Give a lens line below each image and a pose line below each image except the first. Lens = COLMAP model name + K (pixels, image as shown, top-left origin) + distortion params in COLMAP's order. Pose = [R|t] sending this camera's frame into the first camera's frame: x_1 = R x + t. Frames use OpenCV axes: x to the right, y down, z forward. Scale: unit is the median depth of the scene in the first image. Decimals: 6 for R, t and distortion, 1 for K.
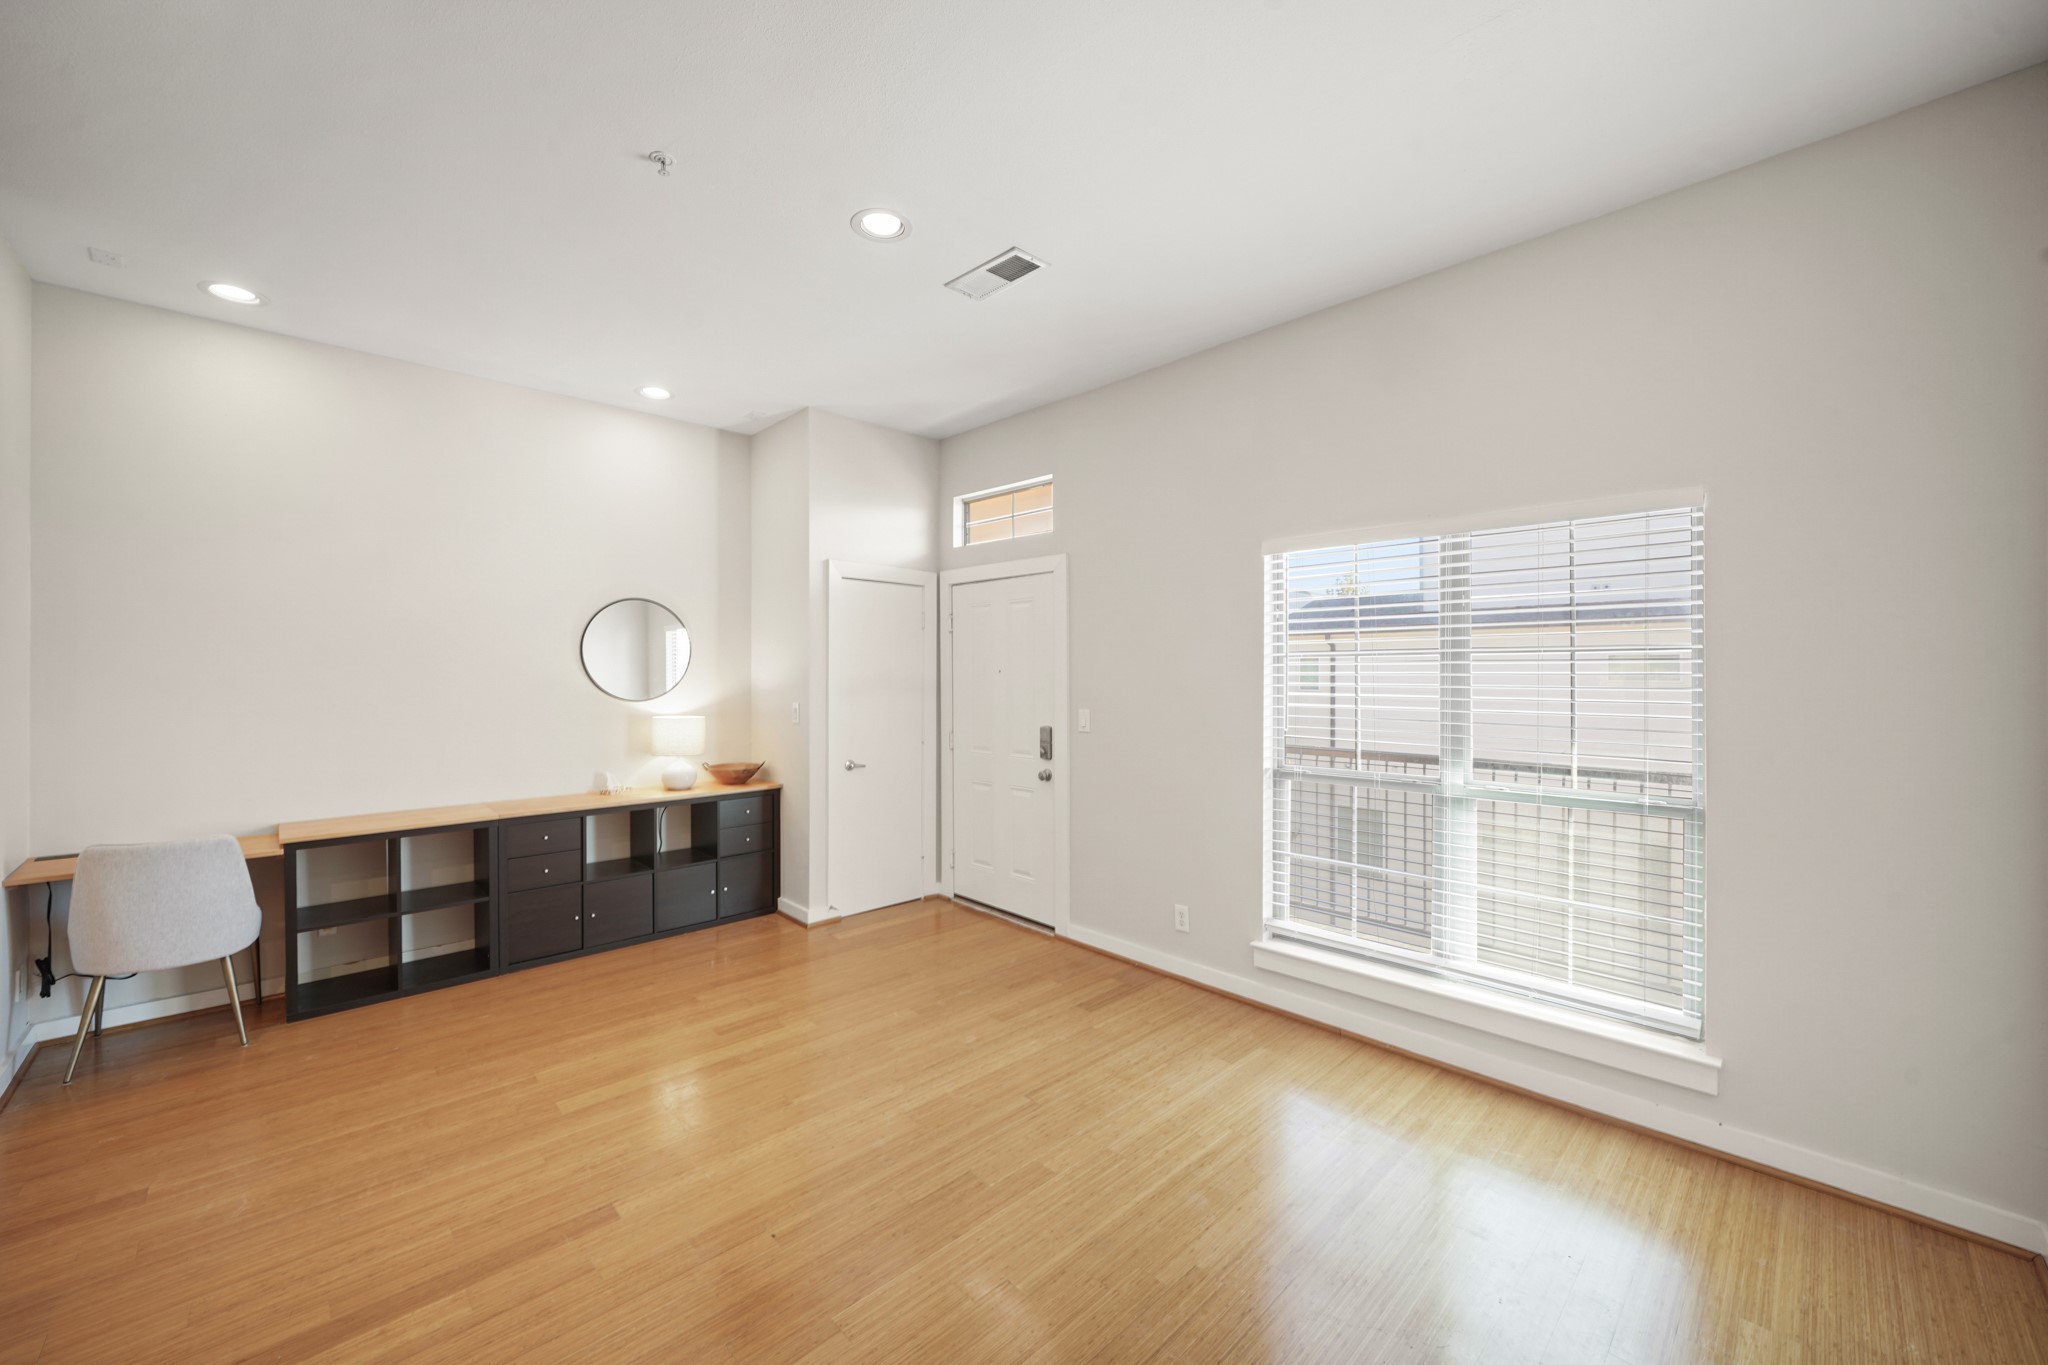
lens RADIAL K [[783.8, 0, 1017.0], [0, 783.8, 670.2], [0, 0, 1]] dist [-0.017735, 0.004199]
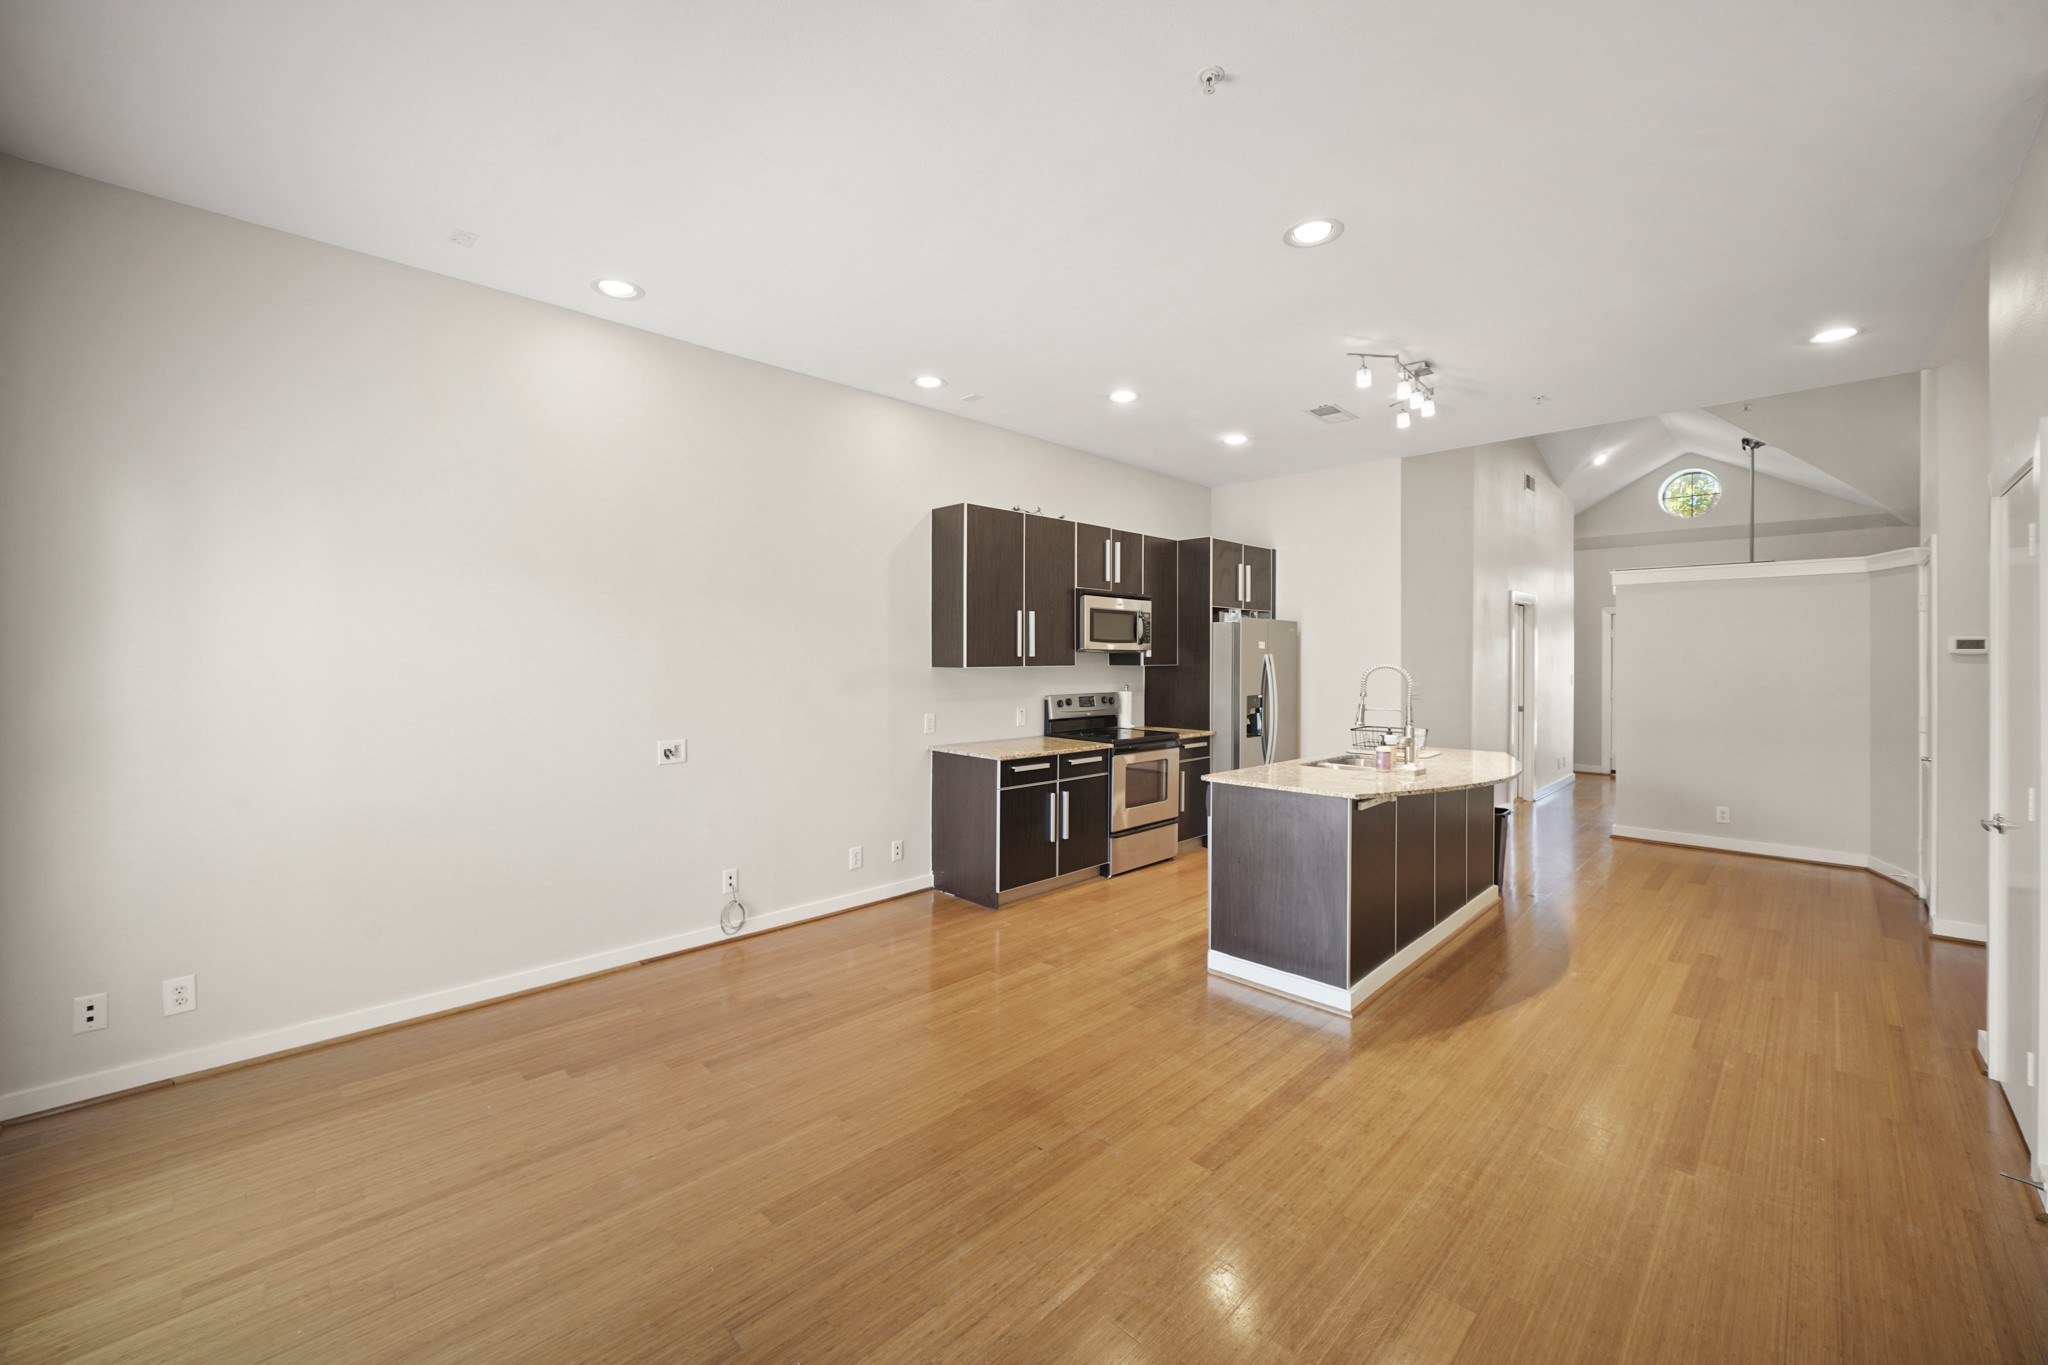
lens RADIAL K [[803.8, 0, 1014.2], [0, 803.8, 650.7], [0, 0, 1]] dist [-0.005828, -0.000158]
pose [[-0.999891, -0.005315, -0.013802, -0.161209], [-0.005094, 0.999859, -0.016002, 0.011725], [0.013885, -0.015930, -0.999777, 1.375429]]
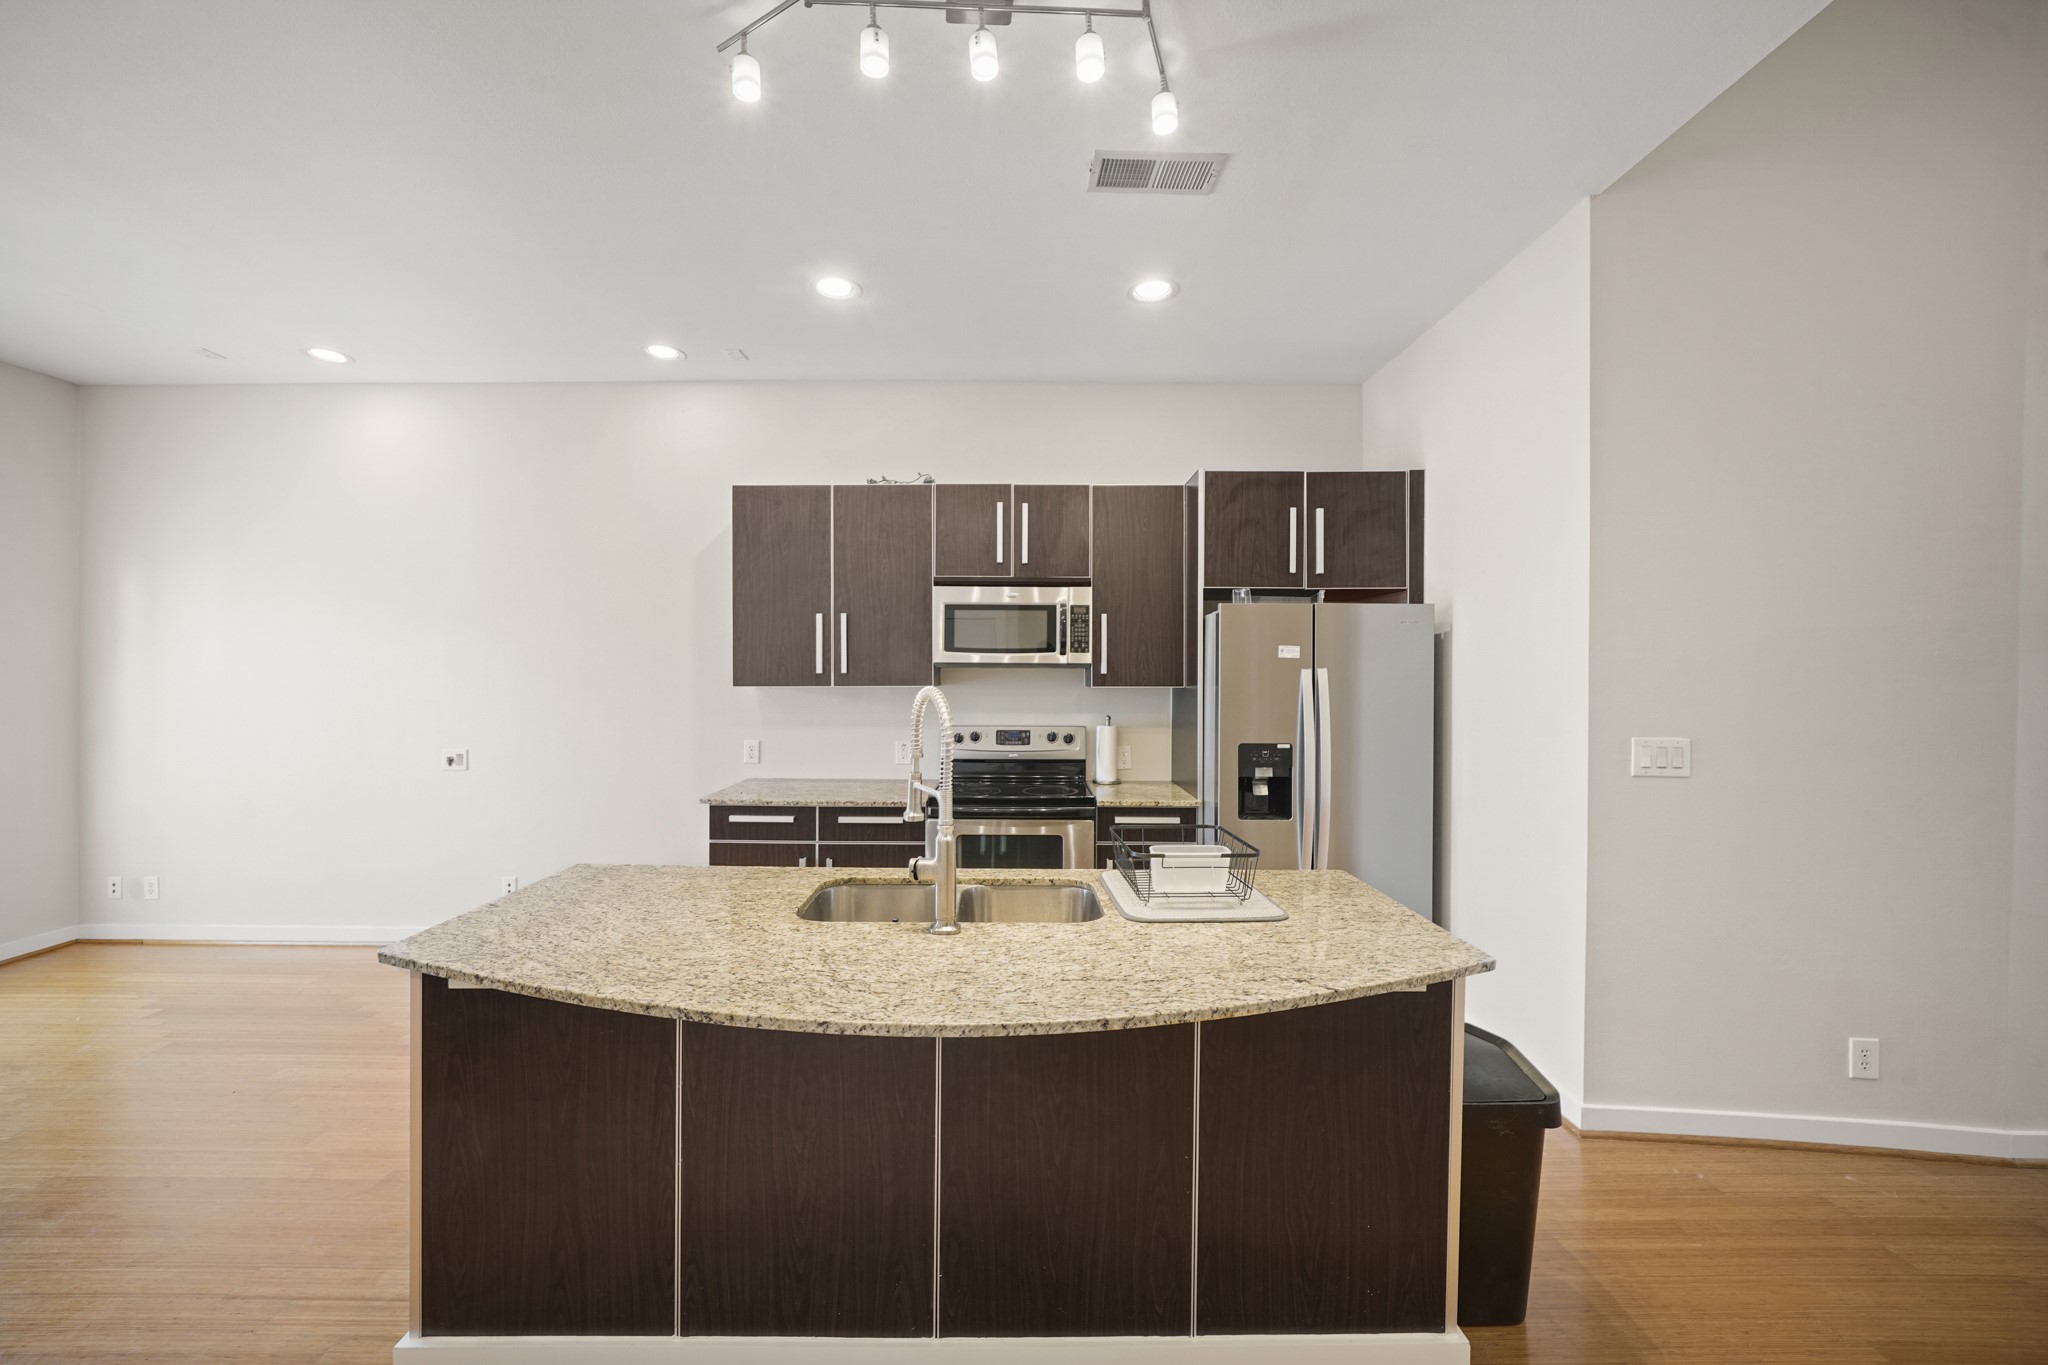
lens RADIAL K [[783.8, 0, 1017.0], [0, 783.8, 670.2], [0, 0, 1]] dist [-0.017735, 0.004199]
pose [[-0.721744, -0.001845, 0.692158, -1.226891], [-0.010231, 0.999916, -0.008003, 0.000010], [-0.692085, -0.012857, -0.721702, 0.442471]]
